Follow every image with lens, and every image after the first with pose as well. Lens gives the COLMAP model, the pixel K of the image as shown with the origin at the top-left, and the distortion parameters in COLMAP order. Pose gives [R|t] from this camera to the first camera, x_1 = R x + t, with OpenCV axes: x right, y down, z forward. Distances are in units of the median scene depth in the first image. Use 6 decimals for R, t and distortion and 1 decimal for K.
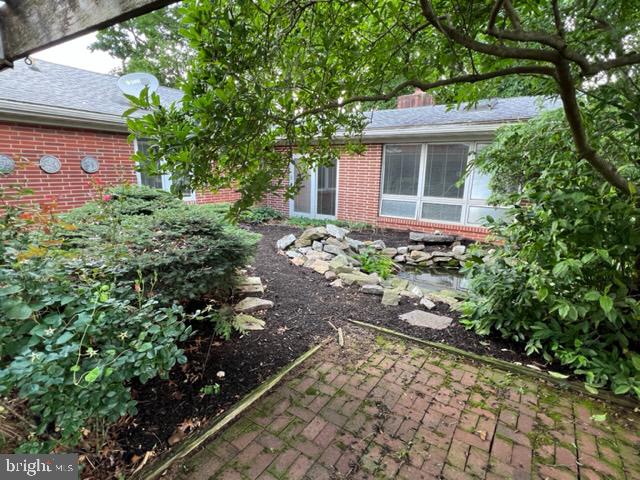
lens RADIAL K [[321.0, 0, 321.4], [0, 321.0, 238.1], [0, 0, 1]] dist [-0.002202, 0.000974]
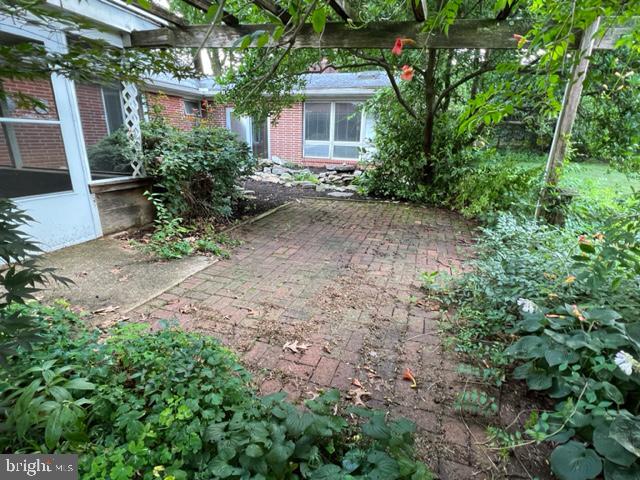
lens RADIAL K [[321.0, 0, 321.1], [0, 321.0, 239.1], [0, 0, 1]] dist [-0.002202, 0.000974]
pose [[0.961684, -0.078029, 0.262822, -0.169030], [0.050593, 0.992688, 0.109593, 0.170342], [-0.269452, -0.092097, 0.958600, -0.452574]]
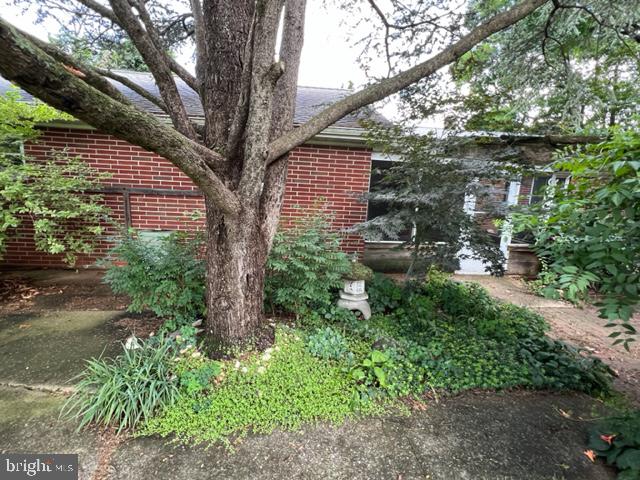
lens RADIAL K [[321.0, 0, 321.3], [0, 321.0, 241.5], [0, 0, 1]] dist [-0.002202, 0.000974]
pose [[0.656038, 0.145782, -0.740515, -0.045796], [-0.205285, 0.978643, 0.010795, 0.213438], [0.726273, 0.144935, 0.671953, -0.896064]]
